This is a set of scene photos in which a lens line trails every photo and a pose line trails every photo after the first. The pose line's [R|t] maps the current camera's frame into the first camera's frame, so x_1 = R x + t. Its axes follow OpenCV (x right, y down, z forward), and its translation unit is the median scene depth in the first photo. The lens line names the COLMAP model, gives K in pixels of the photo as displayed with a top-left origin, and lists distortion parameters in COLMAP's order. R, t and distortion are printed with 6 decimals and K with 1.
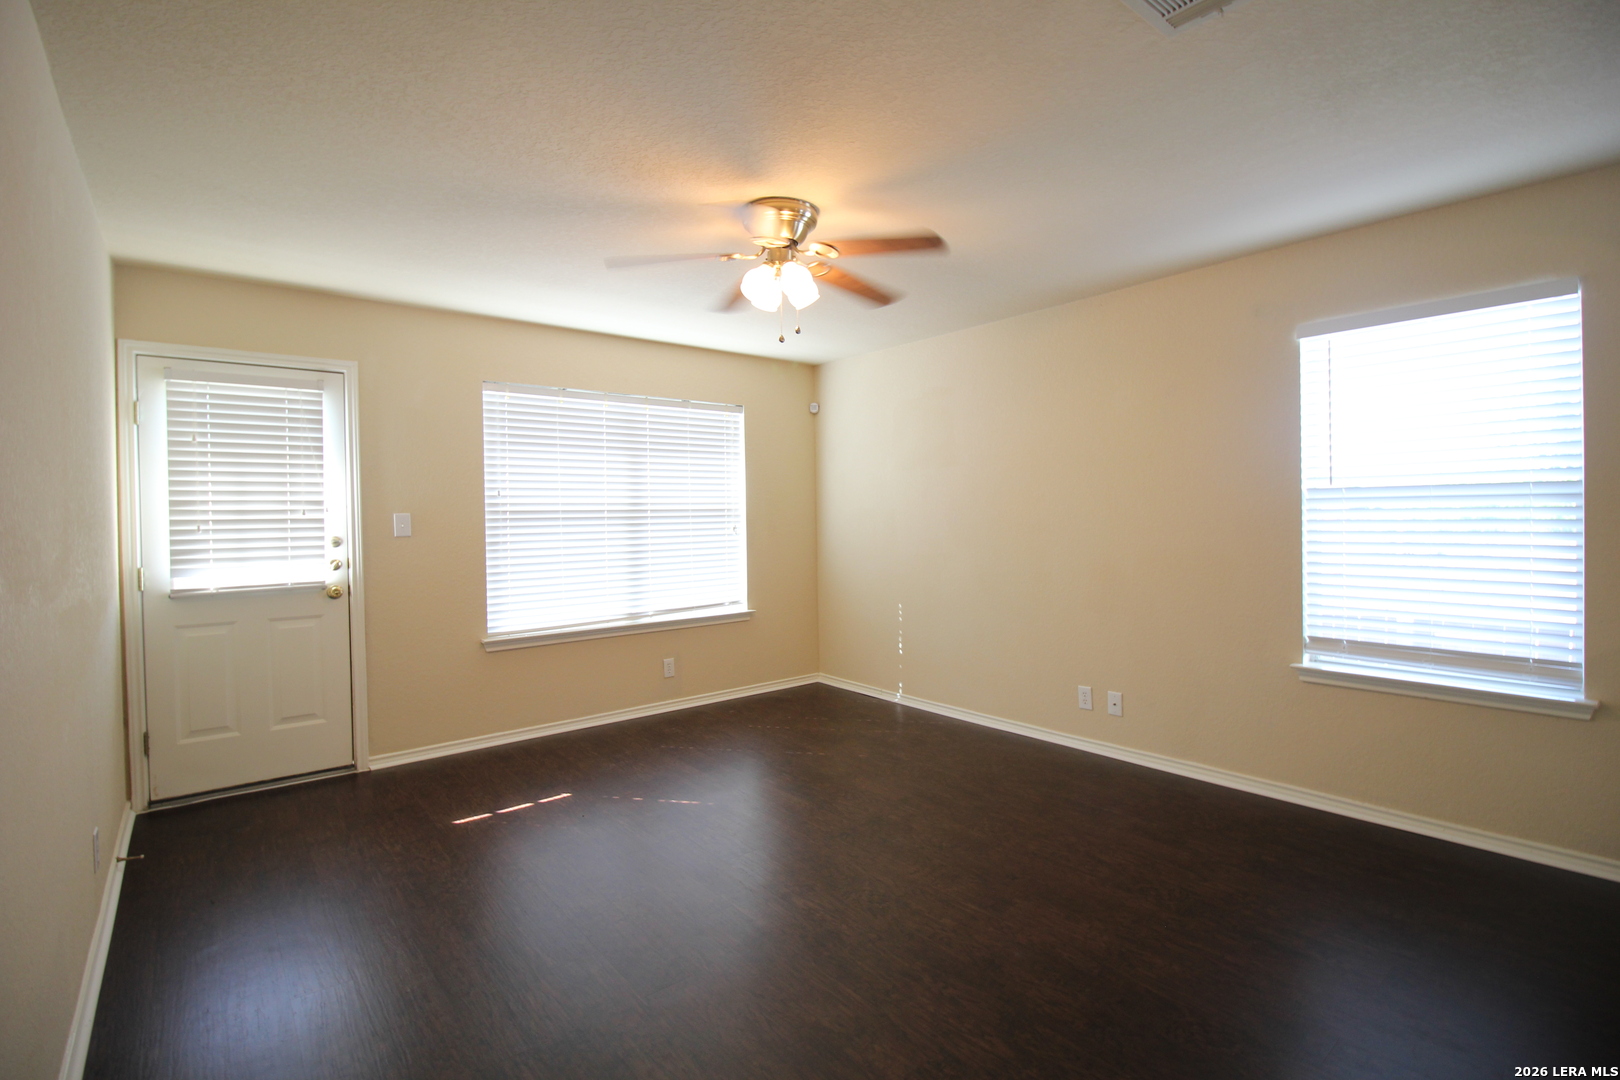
lens RADIAL K [[745.6, 0, 808.1], [0, 745.6, 533.4], [0, 0, 1]] dist [-0.031726, -0.000678]
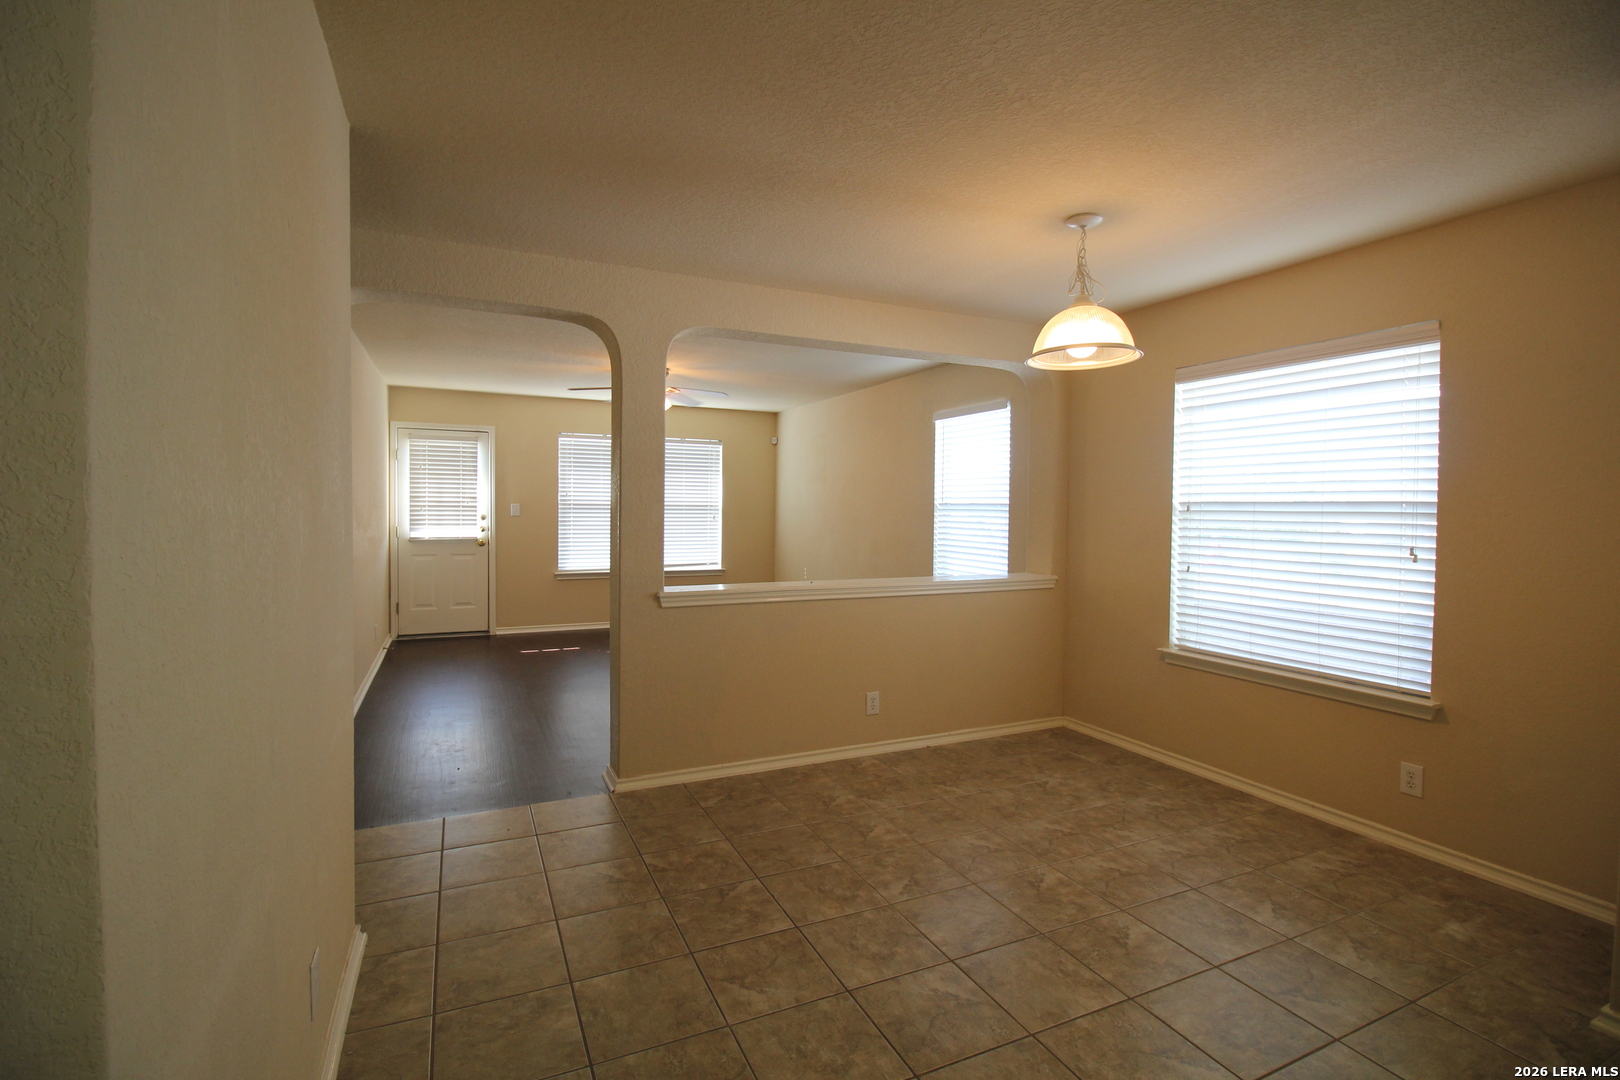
lens RADIAL K [[745.6, 0, 808.8], [0, 745.6, 543.1], [0, 0, 1]] dist [-0.031726, -0.000678]
pose [[0.969235, 0.039570, -0.242936, 0.716351], [-0.034512, 0.999090, 0.025046, 0.000156], [0.243706, -0.015891, 0.969719, -0.744329]]
